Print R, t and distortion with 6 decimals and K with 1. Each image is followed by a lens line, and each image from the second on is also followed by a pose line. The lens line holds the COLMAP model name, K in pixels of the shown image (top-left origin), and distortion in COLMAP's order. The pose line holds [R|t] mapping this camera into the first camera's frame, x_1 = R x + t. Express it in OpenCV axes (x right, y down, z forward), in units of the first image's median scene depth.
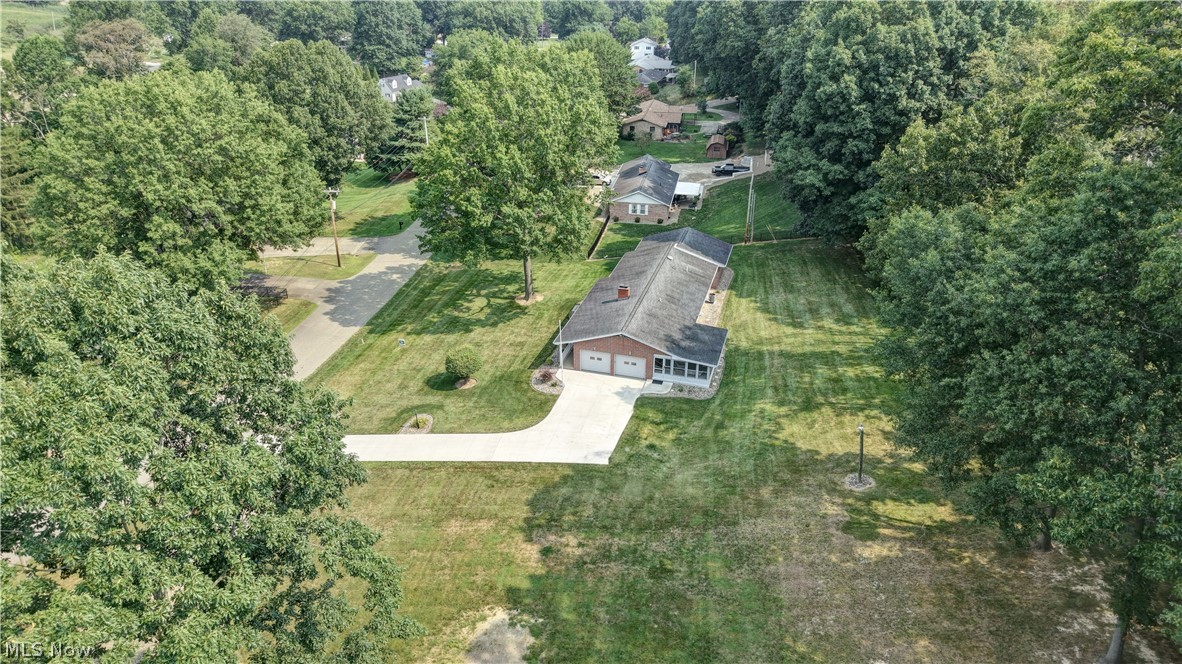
lens RADIAL K [[795.3, 0, 591.0], [0, 795.3, 332.0], [0, 0, 1]] dist [-0.005427, -0.001905]
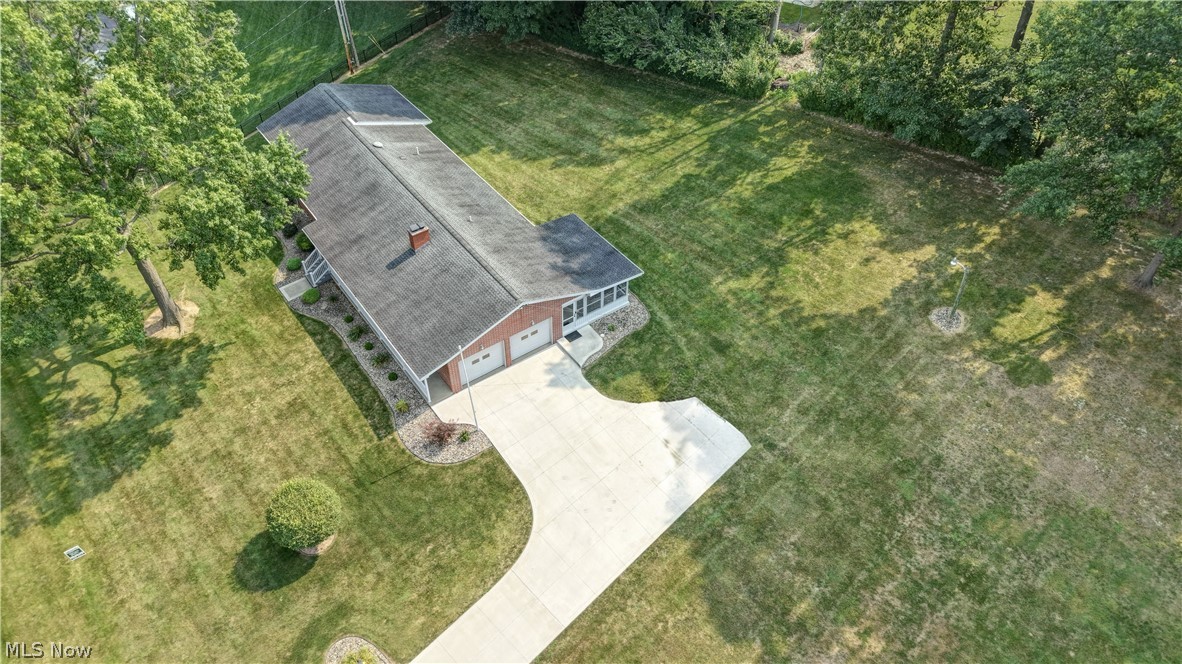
lens RADIAL K [[795.3, 0, 591.0], [0, 795.3, 332.0], [0, 0, 1]] dist [-0.005427, -0.001905]
pose [[0.615052, -0.551472, 0.563552, -0.288303], [0.355457, 0.831903, 0.426131, -0.224387], [-0.703819, -0.061774, 0.707688, 0.542125]]
